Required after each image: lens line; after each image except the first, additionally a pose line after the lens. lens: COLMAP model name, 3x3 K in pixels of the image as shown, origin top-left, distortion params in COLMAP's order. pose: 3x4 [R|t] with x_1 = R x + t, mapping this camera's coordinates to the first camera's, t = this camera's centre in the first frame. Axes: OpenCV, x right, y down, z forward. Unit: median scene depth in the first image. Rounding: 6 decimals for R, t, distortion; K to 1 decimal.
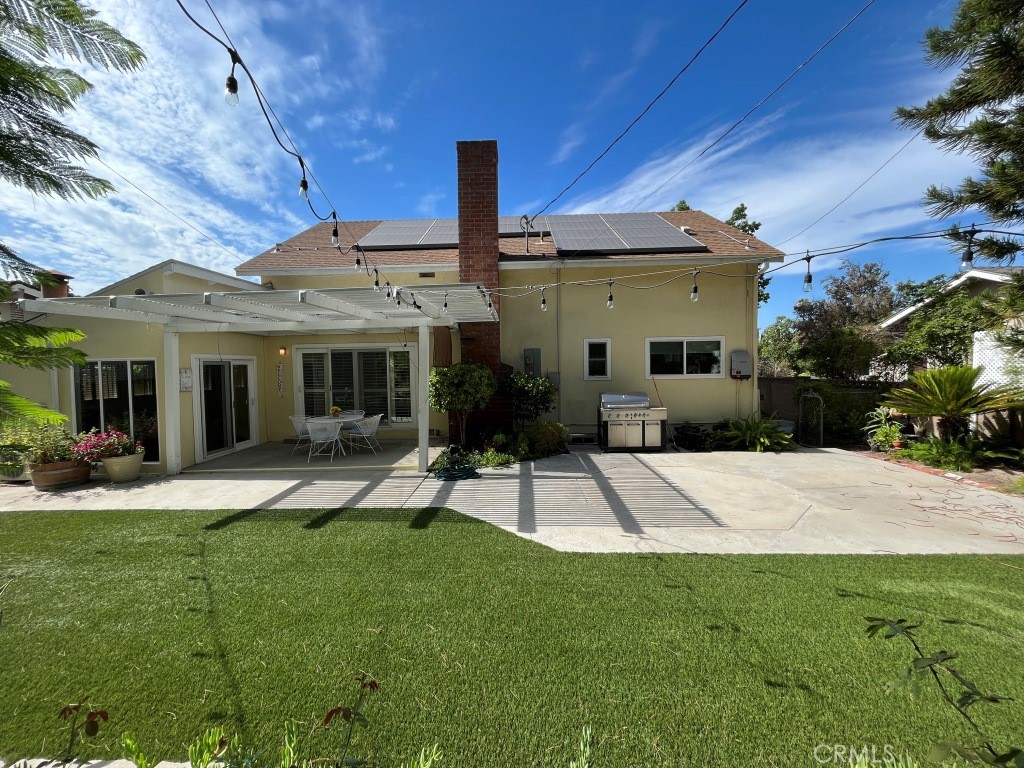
lens RADIAL K [[413.3, 0, 506.9], [0, 413.3, 380.9], [0, 0, 1]] dist [-0.002284, -0.000210]
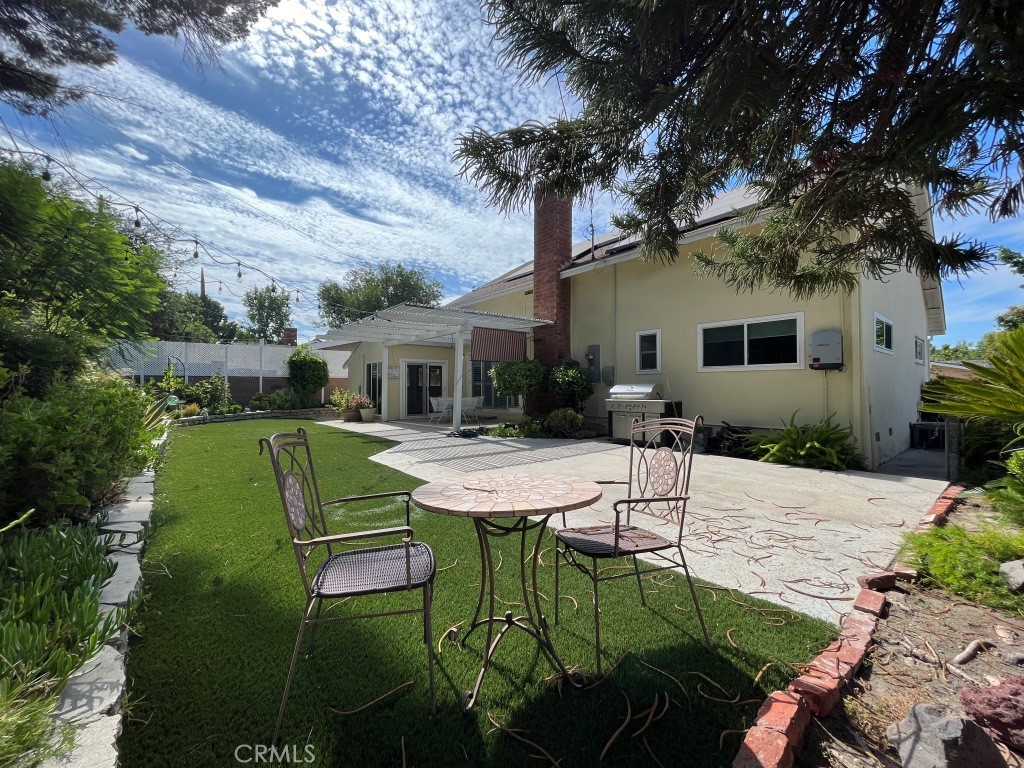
lens RADIAL K [[413.3, 0, 506.9], [0, 413.3, 380.9], [0, 0, 1]] dist [-0.002284, -0.000210]
pose [[0.655778, 0.003929, -0.754943, 0.733721], [-0.031682, 0.999249, -0.022319, 0.047668], [0.754288, 0.038554, 0.655410, 0.125155]]
